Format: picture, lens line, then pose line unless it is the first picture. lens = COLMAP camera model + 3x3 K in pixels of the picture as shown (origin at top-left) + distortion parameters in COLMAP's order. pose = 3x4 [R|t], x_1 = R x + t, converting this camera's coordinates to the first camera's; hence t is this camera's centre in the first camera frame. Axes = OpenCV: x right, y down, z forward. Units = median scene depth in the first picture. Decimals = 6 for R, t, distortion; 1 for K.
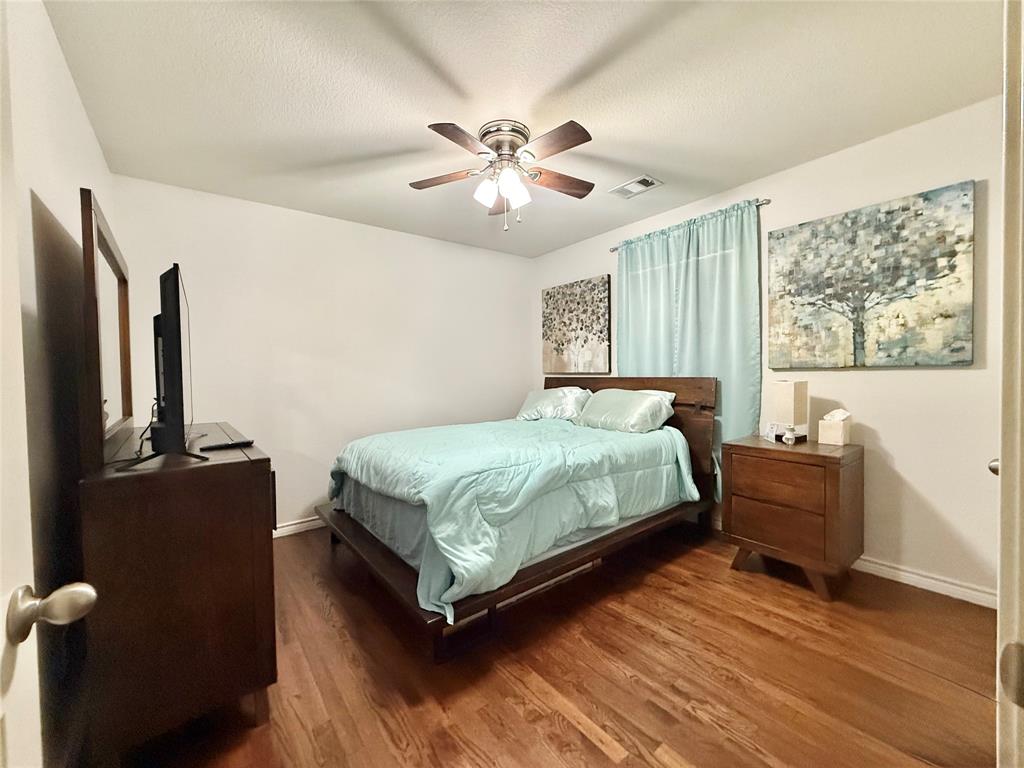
lens RADIAL K [[411.8, 0, 510.6], [0, 411.8, 381.9], [0, 0, 1]] dist [-0.000284, -0.000018]
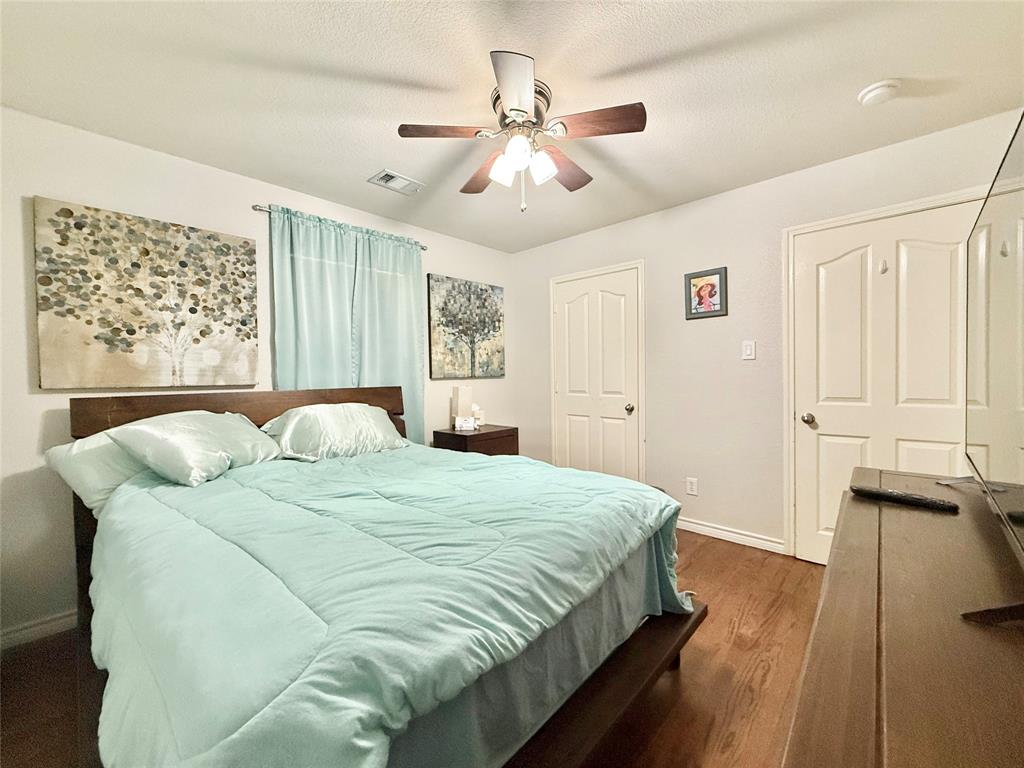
lens RADIAL K [[411.8, 0, 510.6], [0, 411.8, 381.9], [0, 0, 1]] dist [-0.000284, -0.000018]
pose [[-0.156584, -0.002245, 0.987662, -0.722877], [0.040771, 0.999130, 0.008735, -0.023066], [-0.986823, 0.041636, -0.156356, 1.001044]]
